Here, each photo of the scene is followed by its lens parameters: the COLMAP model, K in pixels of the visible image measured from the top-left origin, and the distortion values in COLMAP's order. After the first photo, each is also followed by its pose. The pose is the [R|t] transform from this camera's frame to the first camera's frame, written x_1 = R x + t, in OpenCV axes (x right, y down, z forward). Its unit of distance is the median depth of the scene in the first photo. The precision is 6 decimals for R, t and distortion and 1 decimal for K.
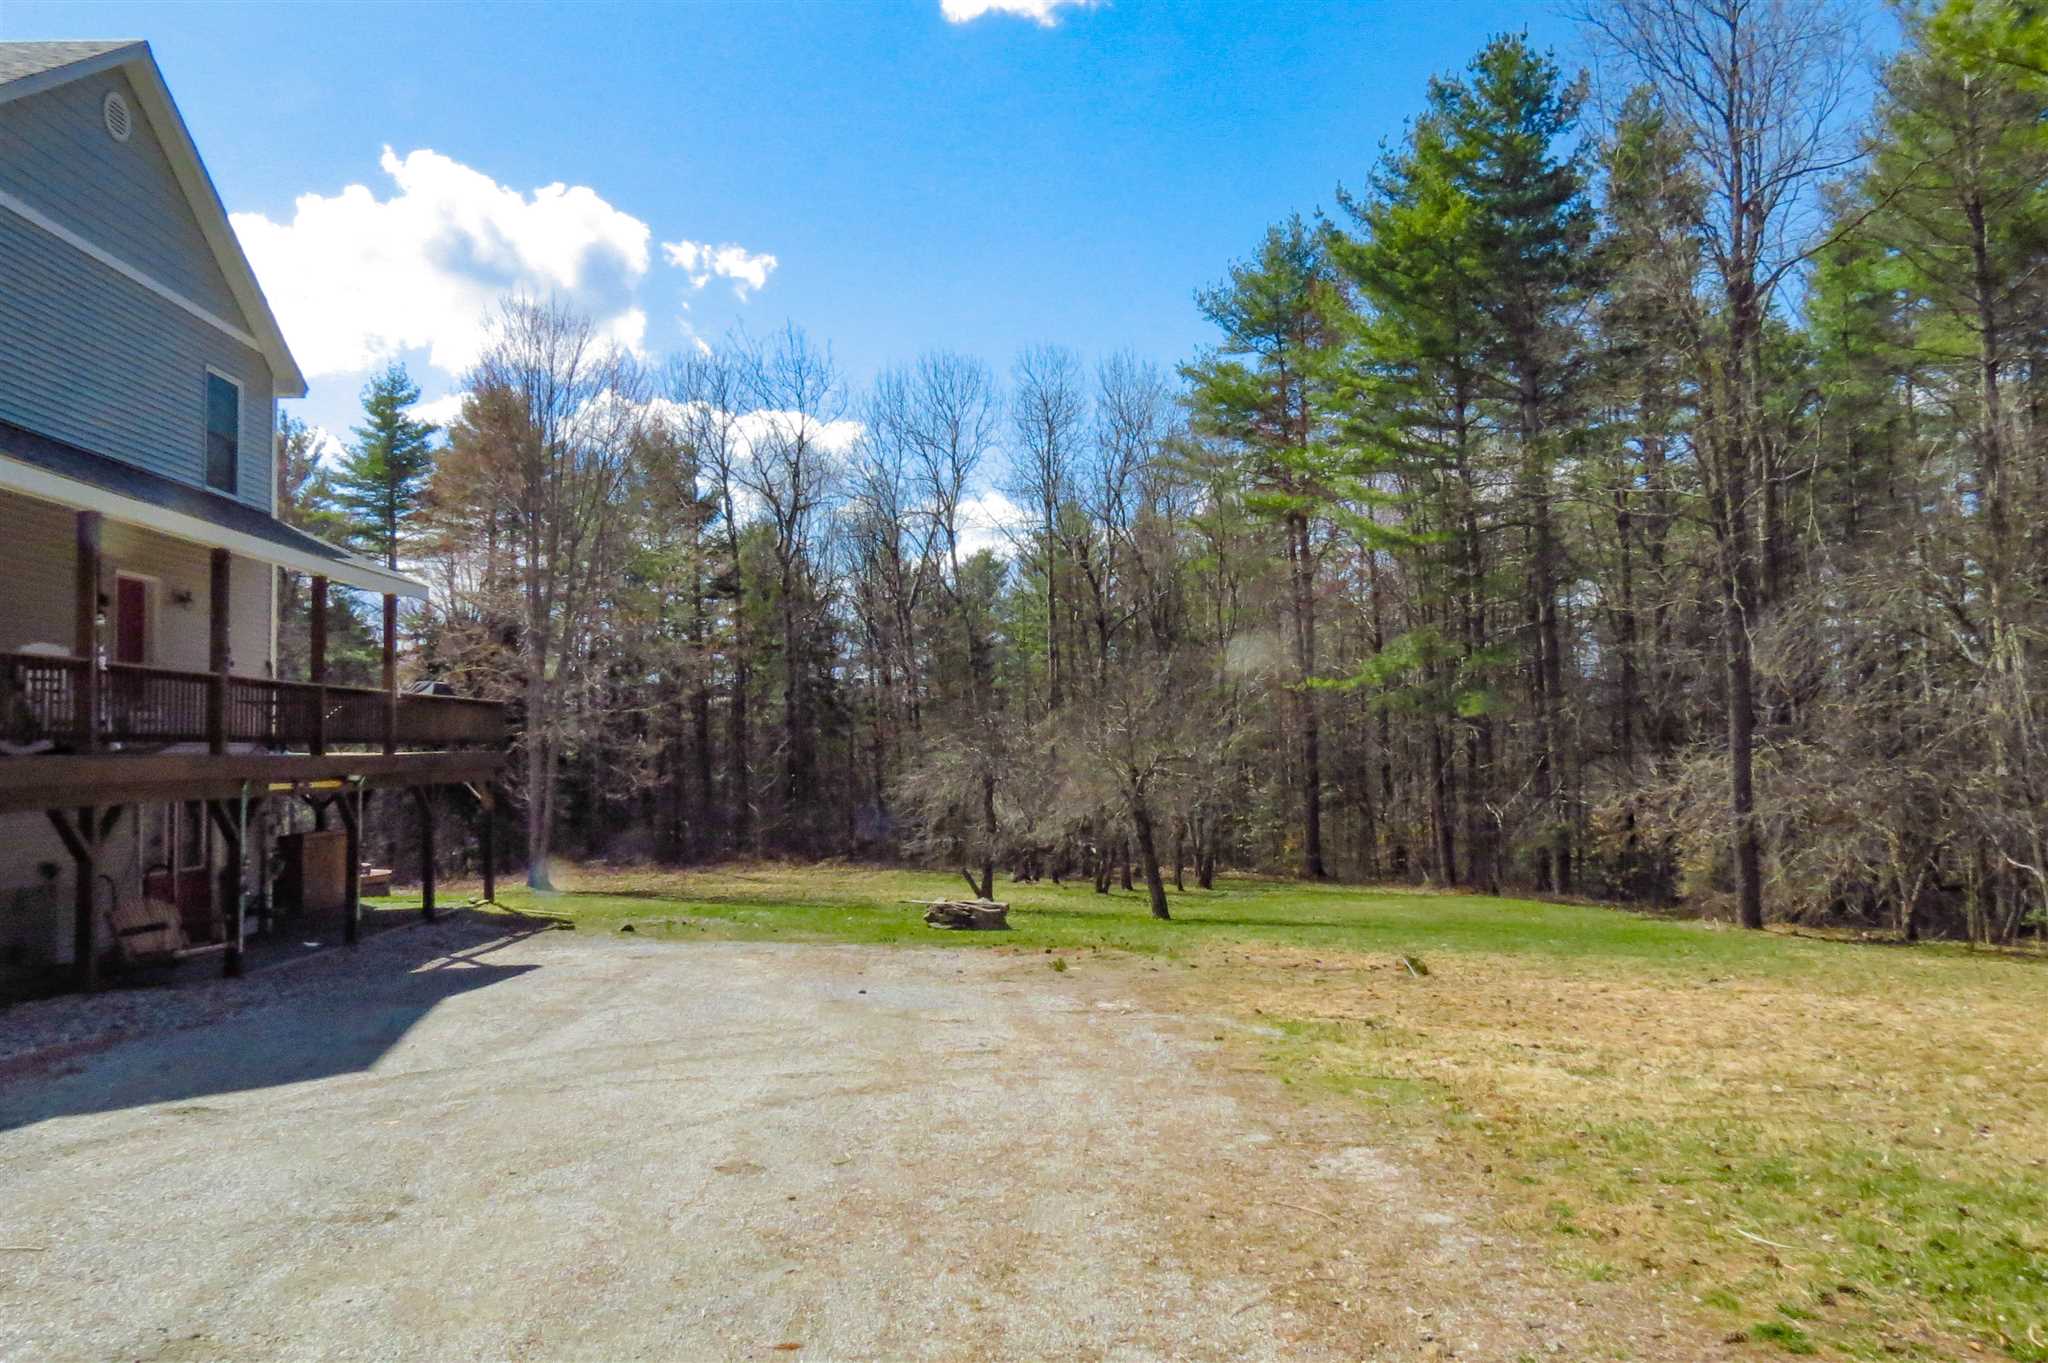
lens RADIAL K [[1472.9, 0, 1024.0], [0, 1472.9, 681.5], [0, 0, 1]] dist [0.001328, 0.001646]
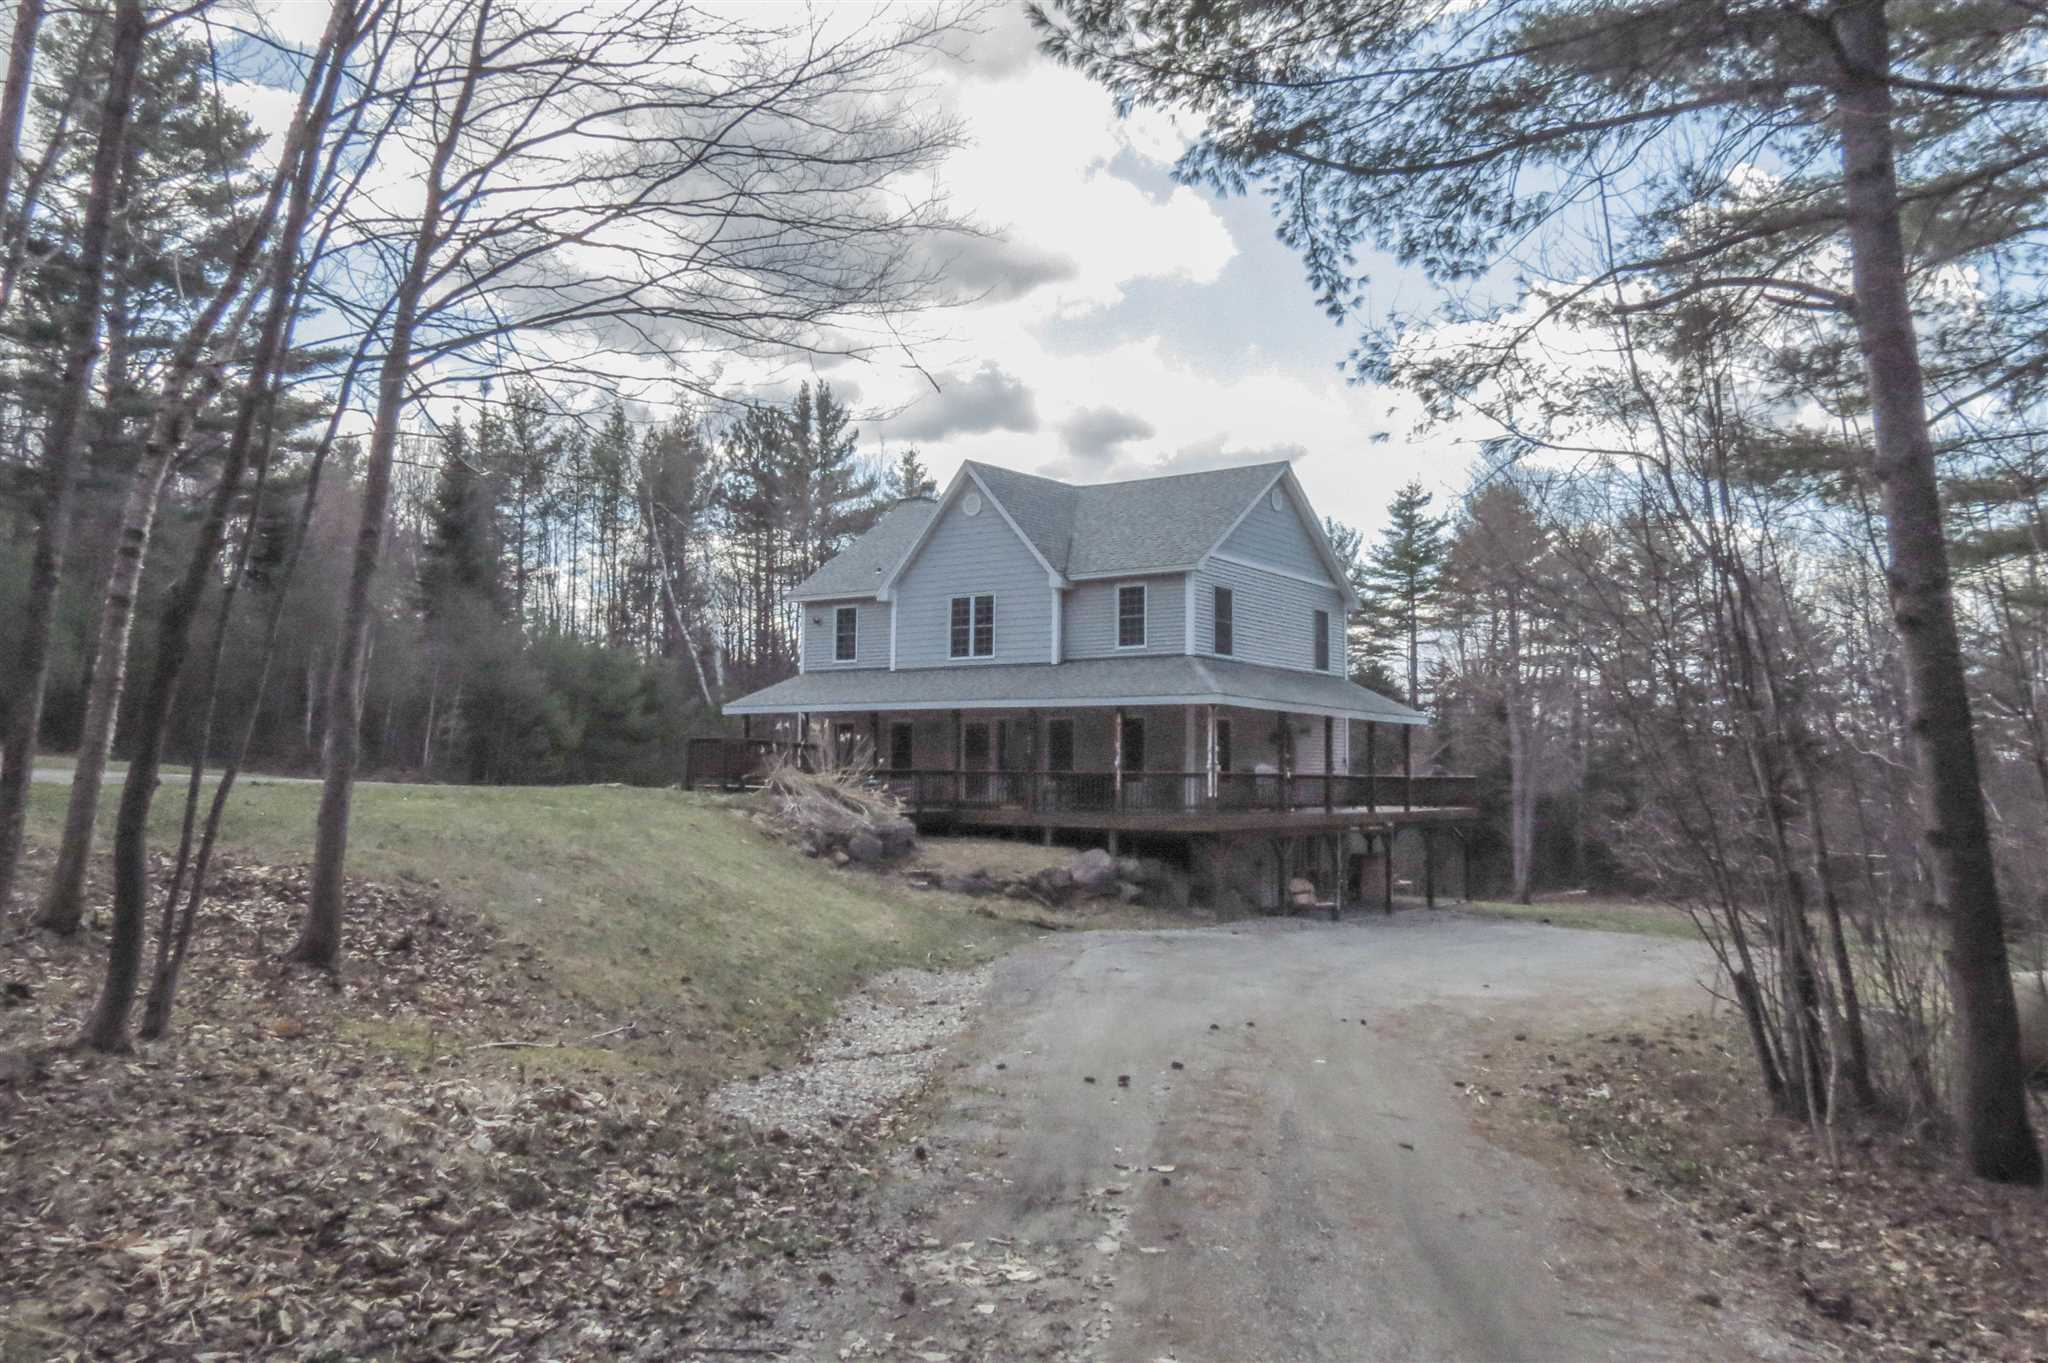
lens RADIAL K [[1569.1, 0, 1024.0], [0, 1569.1, 681.5], [0, 0, 1]] dist [-0.063844, -0.000161]
pose [[0.794580, -0.022136, -0.606756, 0.179430], [0.010527, 0.999687, -0.022686, -0.035408], [0.607068, 0.011638, 0.794564, -0.401034]]
